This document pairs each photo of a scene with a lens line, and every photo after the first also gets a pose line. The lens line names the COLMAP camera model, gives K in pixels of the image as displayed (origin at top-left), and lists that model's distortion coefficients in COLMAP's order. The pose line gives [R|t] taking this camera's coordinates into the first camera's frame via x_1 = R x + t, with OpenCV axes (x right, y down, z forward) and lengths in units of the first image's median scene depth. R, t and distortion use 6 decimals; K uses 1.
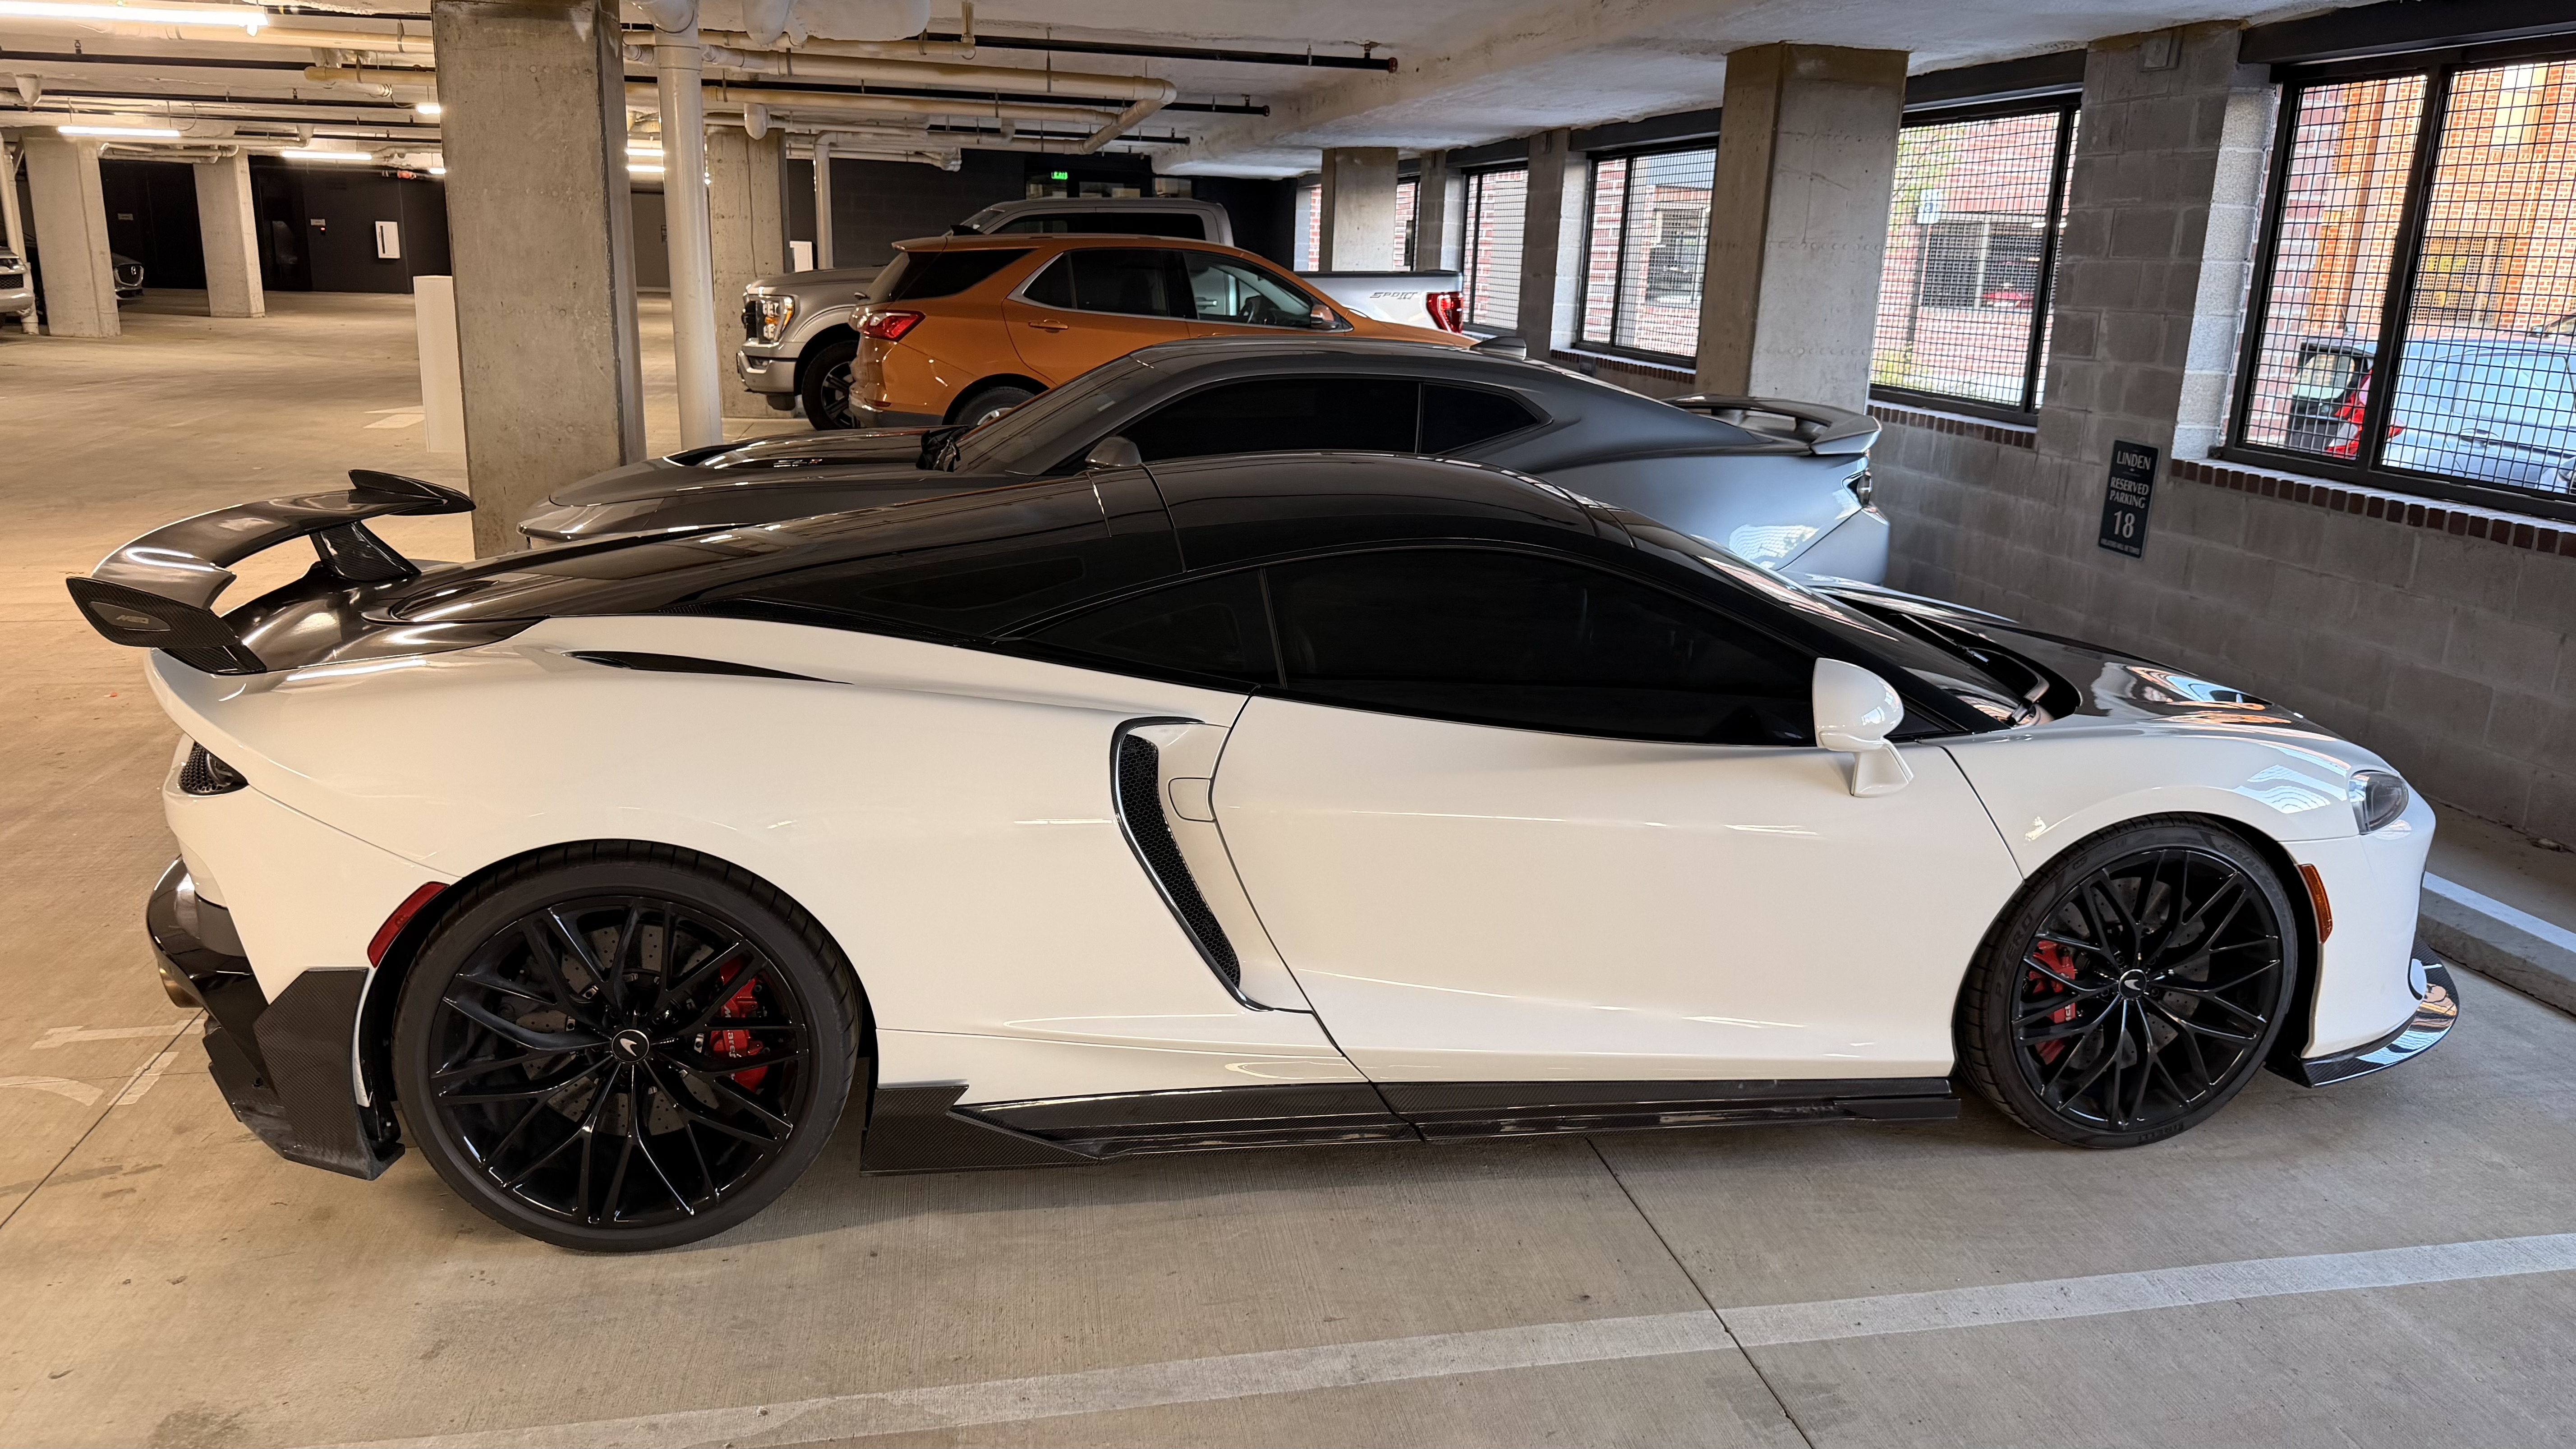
lens RADIAL K [[1817.4, 0, 1288.0], [0, 1817.4, 724.5], [0, 0, 1]] dist [0.010549, -0.001209]
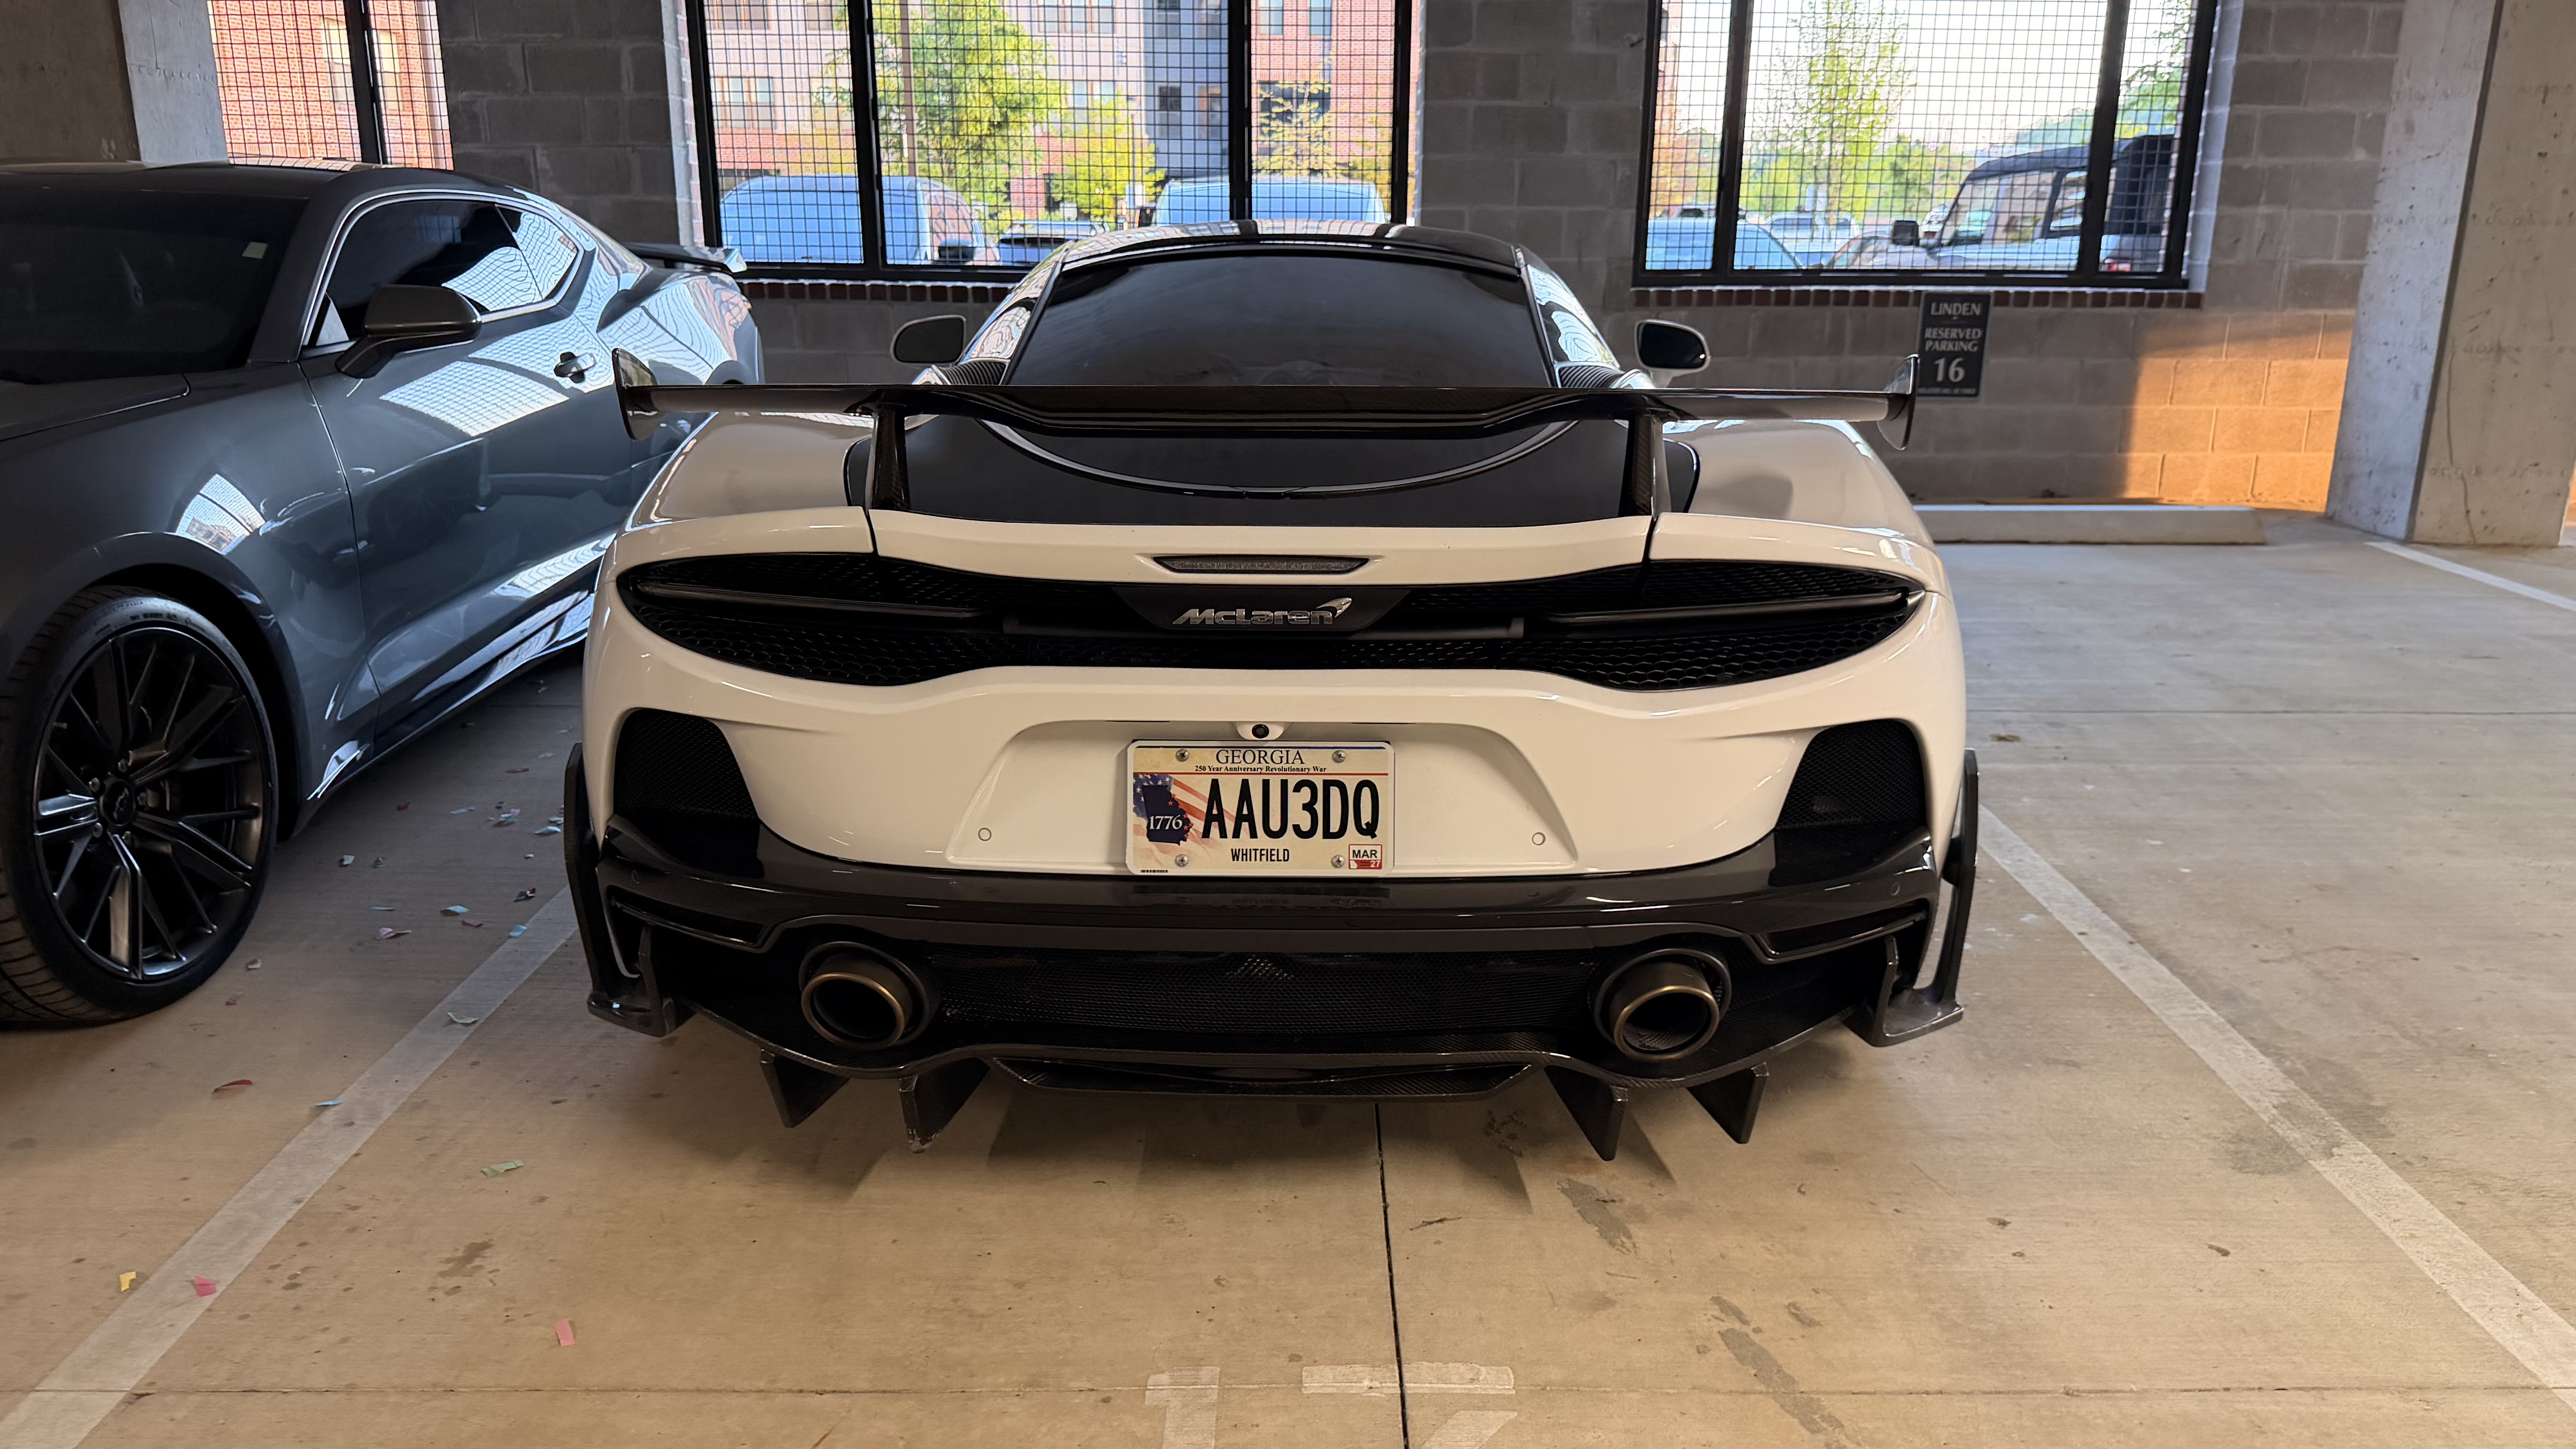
lens RADIAL K [[1792.2, 0, 1316.5], [0, 1792.2, 735.5], [0, 0, 1]] dist [0.003969, -0.031948]
pose [[0.174971, -0.292186, 0.940219, -0.550440], [0.242817, 0.938260, 0.246390, -0.063612], [-0.954162, 0.185190, 0.235116, 0.441904]]
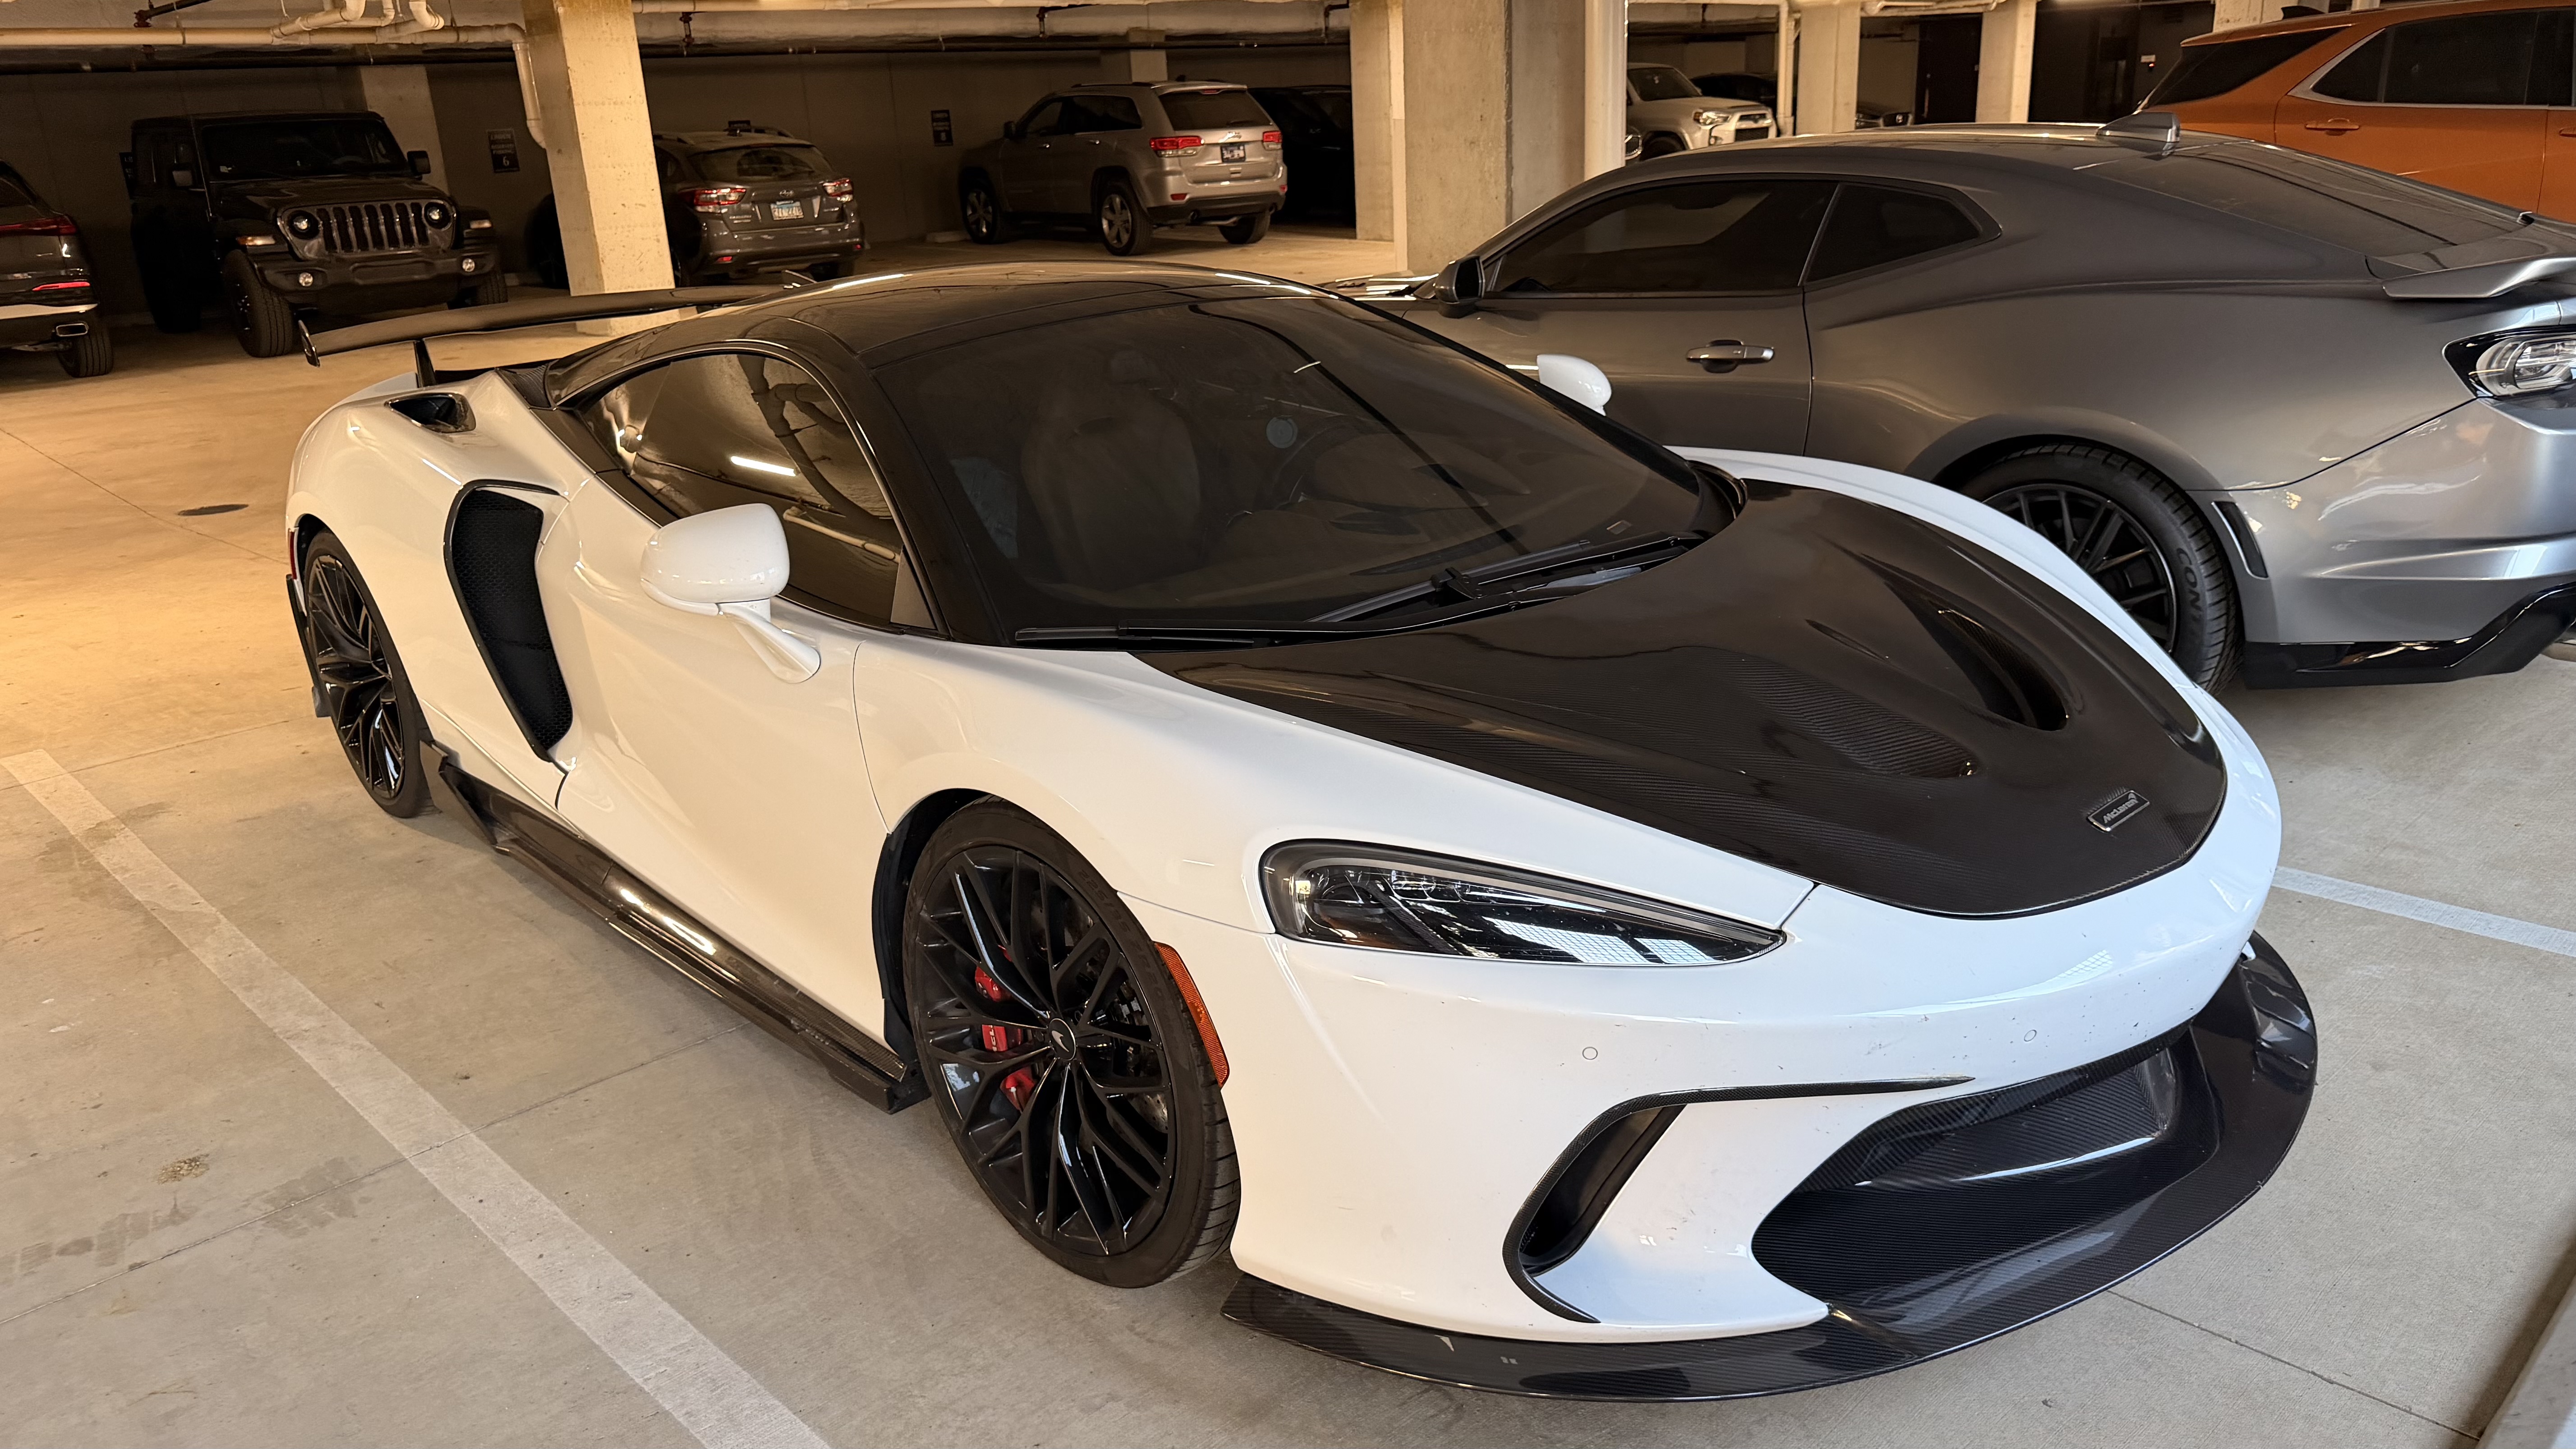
lens RADIAL K [[1854.7, 0, 1288.0], [0, 1854.7, 724.5], [0, 0, 1]] dist [0.027562, 0.001390]
pose [[0.533132, 0.208996, -0.819811, 0.517614], [-0.149030, 0.977054, 0.152167, -0.046145], [0.832803, 0.041051, 0.552046, 0.333438]]
